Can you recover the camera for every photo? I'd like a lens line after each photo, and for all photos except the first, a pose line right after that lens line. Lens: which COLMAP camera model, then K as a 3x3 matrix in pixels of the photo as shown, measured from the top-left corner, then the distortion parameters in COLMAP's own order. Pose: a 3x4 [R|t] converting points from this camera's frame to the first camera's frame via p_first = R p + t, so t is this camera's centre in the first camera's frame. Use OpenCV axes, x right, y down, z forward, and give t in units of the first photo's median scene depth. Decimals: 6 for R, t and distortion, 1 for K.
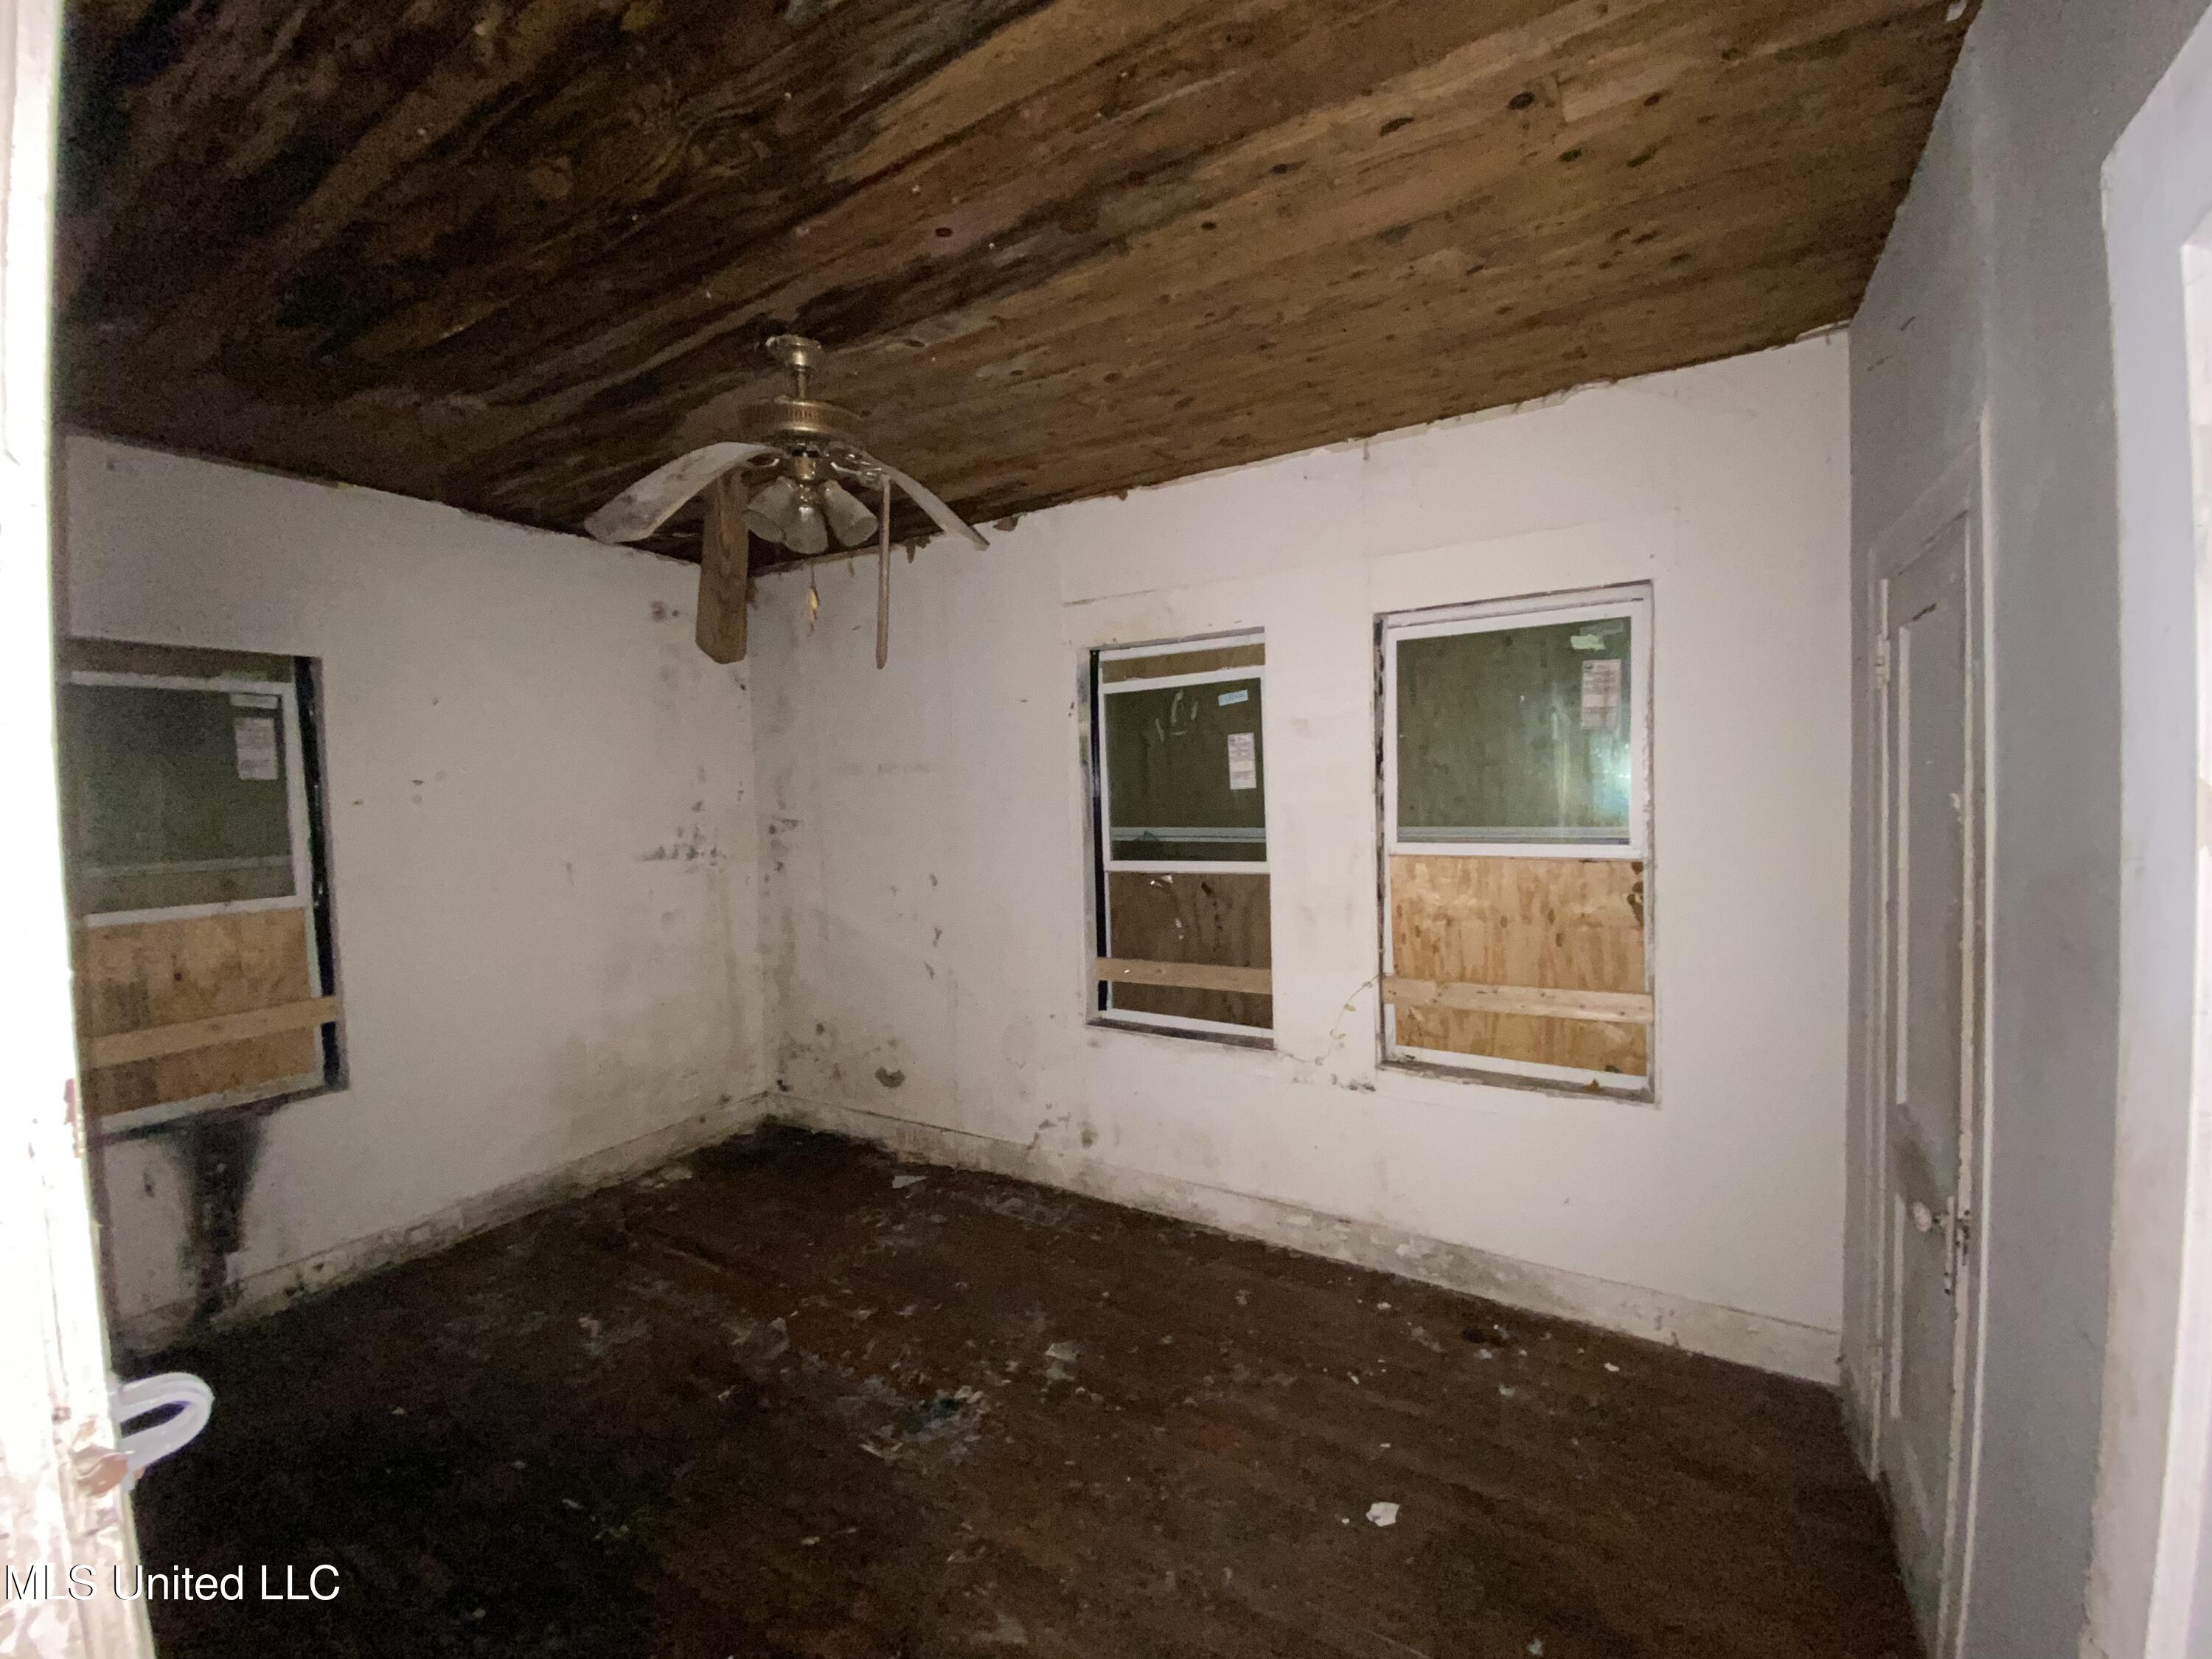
lens RADIAL K [[877.7, 0, 1105.5], [0, 877.7, 824.2], [0, 0, 1]] dist [0.002519, -0.013438]
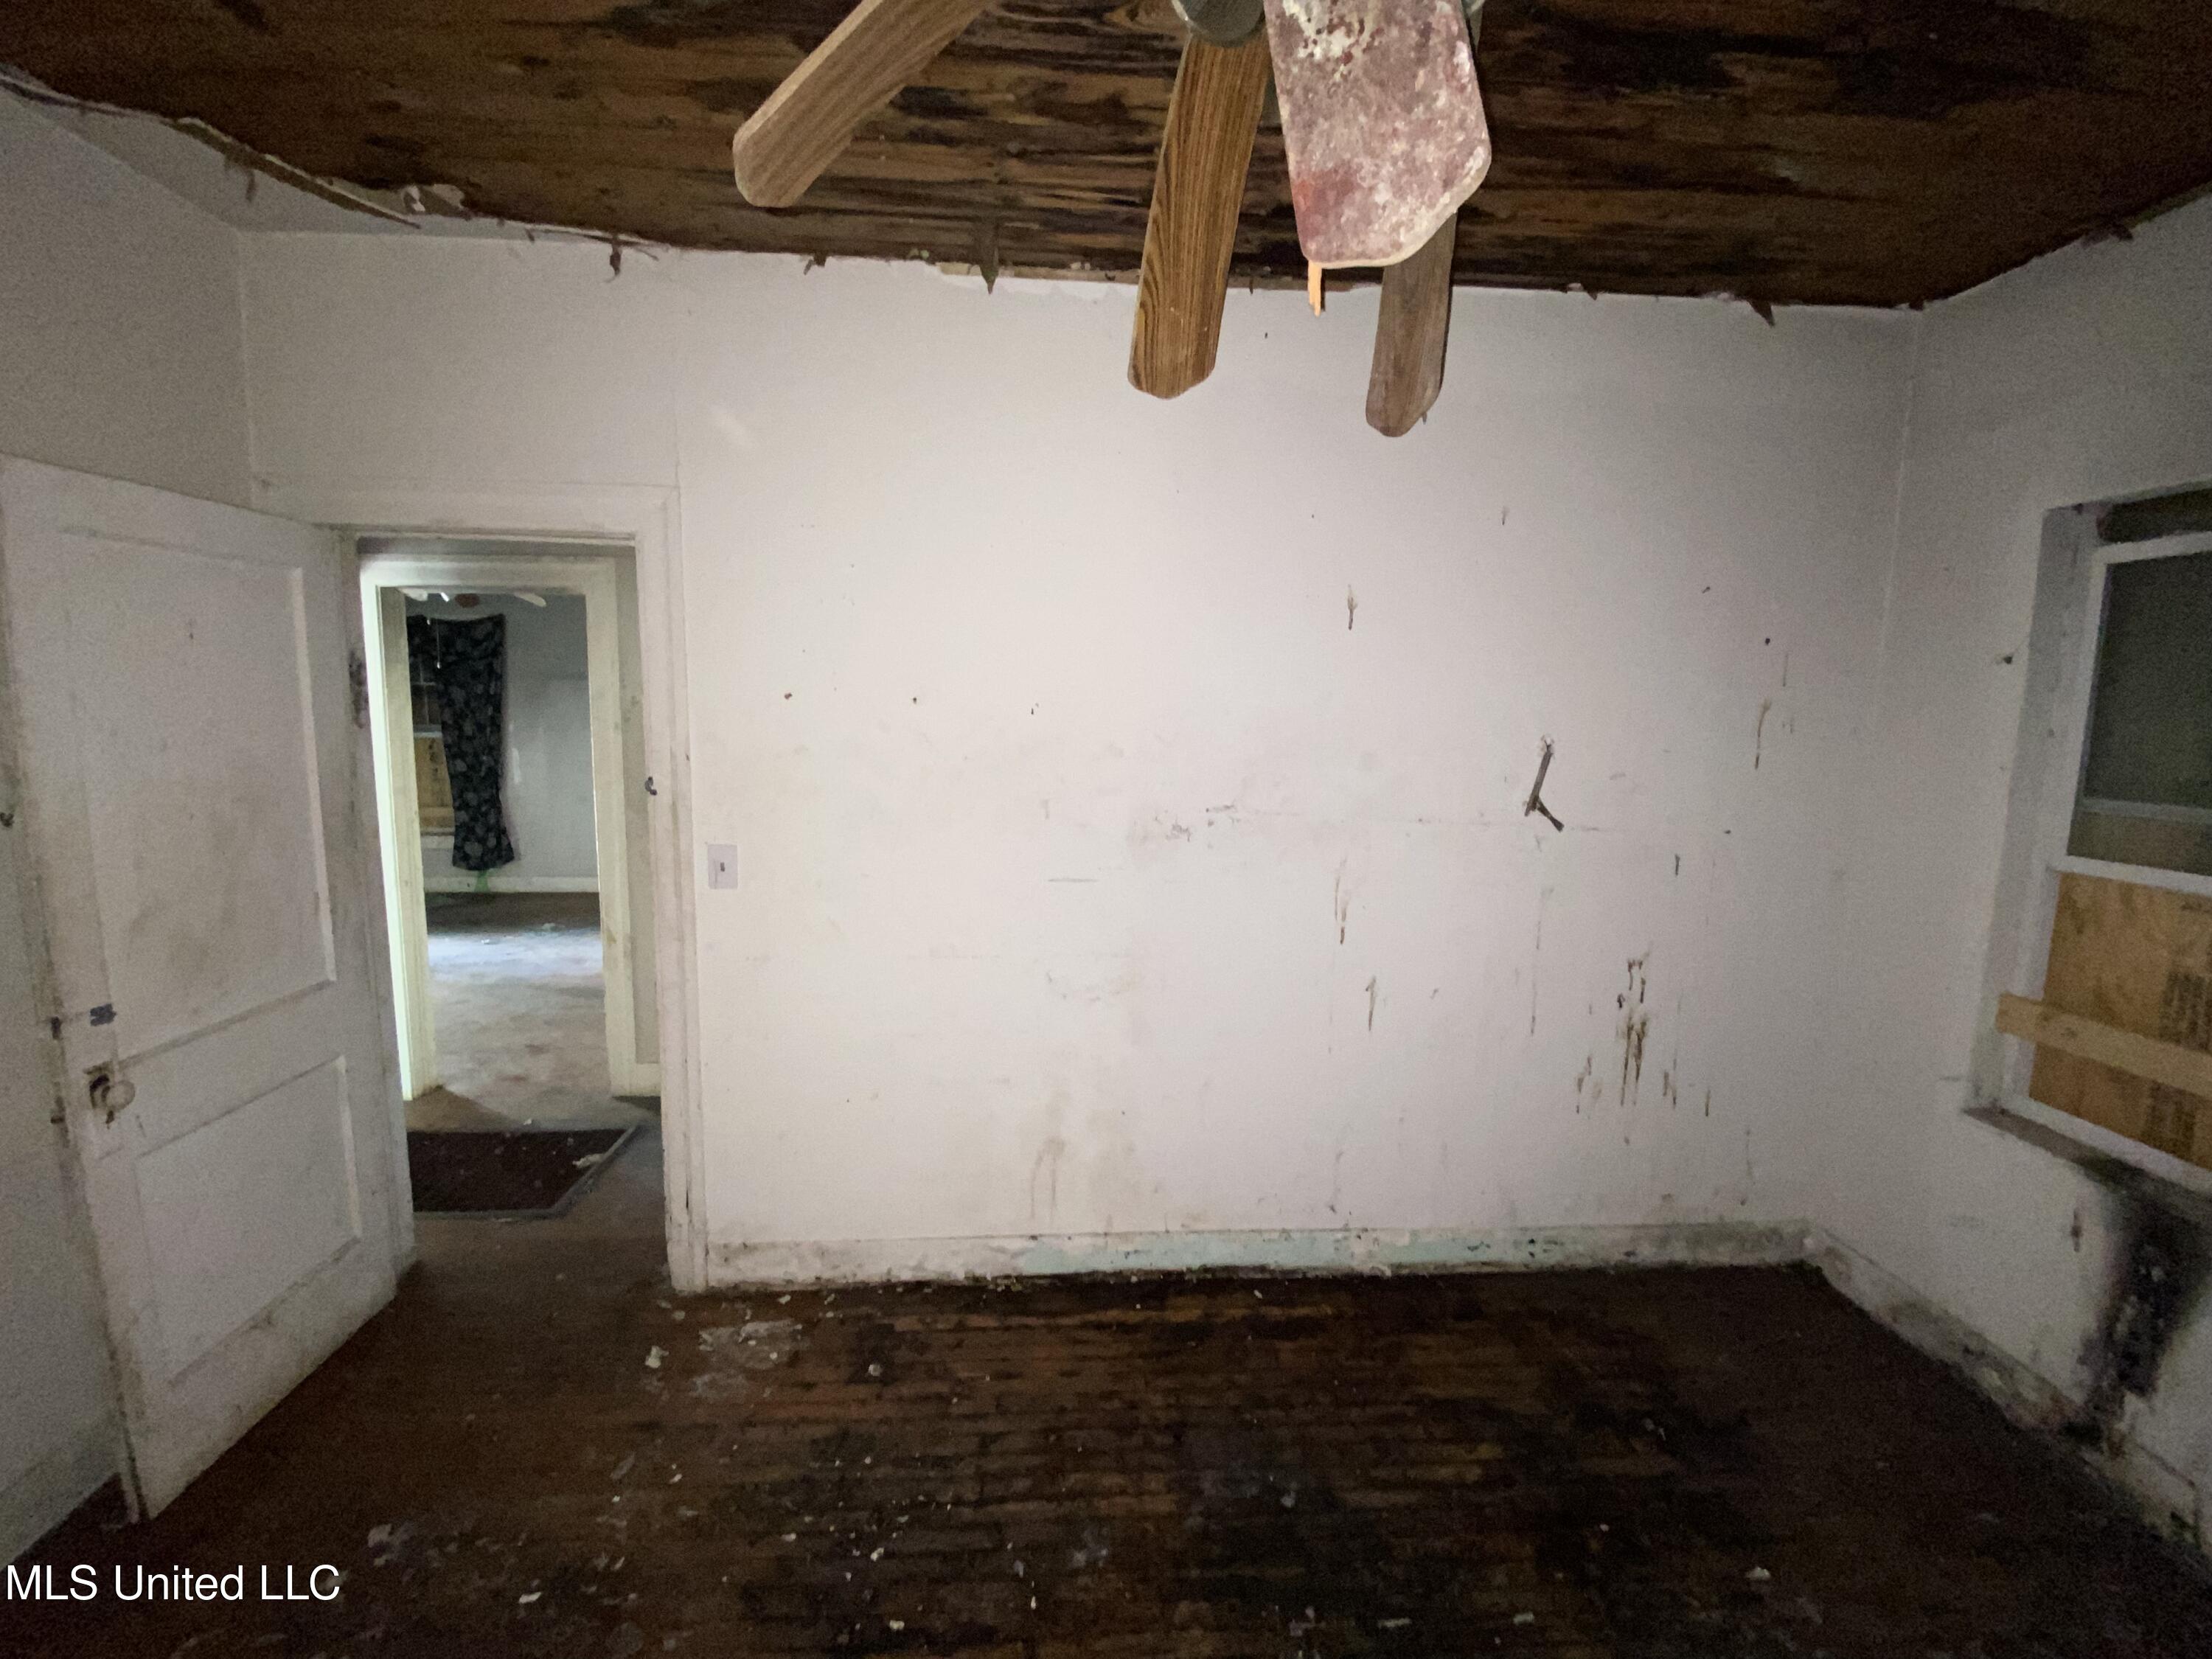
lens RADIAL K [[877.7, 0, 1105.5], [0, 877.7, 824.2], [0, 0, 1]] dist [0.002519, -0.013438]
pose [[-0.838042, 0.084105, -0.539084, -0.027335], [-0.012066, 0.984949, 0.172424, -0.044899], [0.545472, 0.151004, -0.824414, 1.050481]]
